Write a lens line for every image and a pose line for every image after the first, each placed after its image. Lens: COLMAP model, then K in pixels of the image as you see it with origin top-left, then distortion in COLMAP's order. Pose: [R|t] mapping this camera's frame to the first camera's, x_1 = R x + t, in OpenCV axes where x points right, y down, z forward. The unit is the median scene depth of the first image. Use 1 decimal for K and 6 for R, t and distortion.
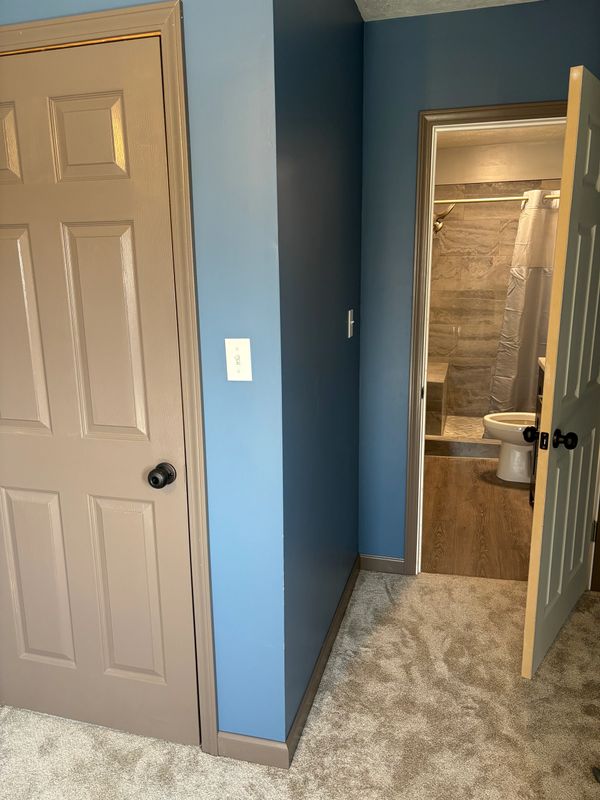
lens RADIAL K [[600.1, 0, 296.9], [0, 600.1, 397.9], [0, 0, 1]] dist [0.040396, -0.053136]
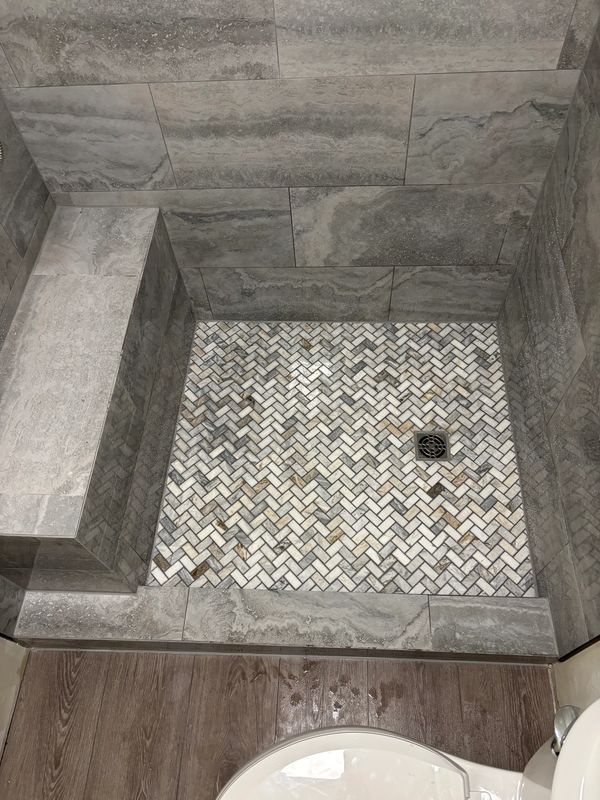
lens RADIAL K [[600.1, 0, 298.2], [0, 600.1, 399.5], [0, 0, 1]] dist [0.040396, -0.053136]
pose [[0.973092, -0.215243, 0.082234, 0.286332], [0.093296, 0.694387, 0.713528, -0.210407], [-0.210684, -0.686656, 0.695784, 0.734725]]
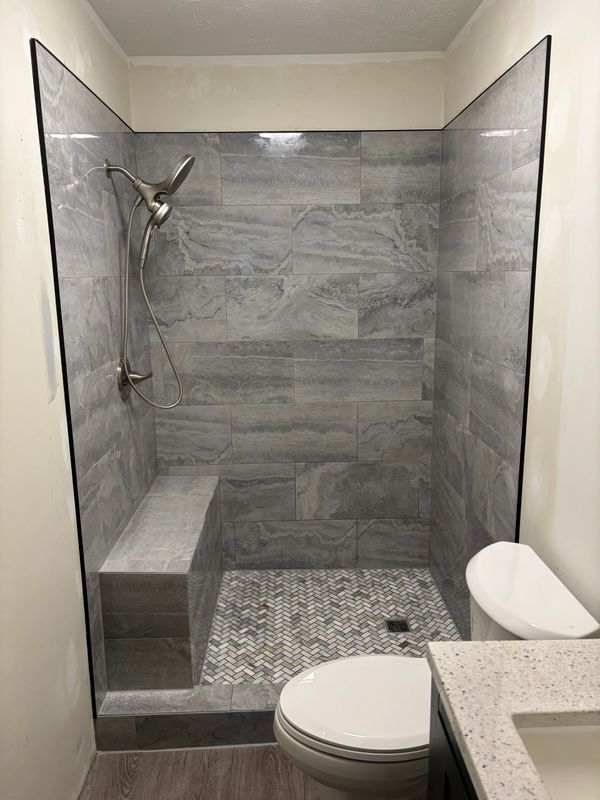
lens RADIAL K [[600.1, 0, 296.4], [0, 600.1, 395.4], [0, 0, 1]] dist [0.040396, -0.053136]
pose [[0.955896, -0.061475, 0.287199, 0.177203], [0.065584, 0.997836, -0.004698, -0.126799], [-0.286288, 0.023327, 0.957860, 0.493359]]
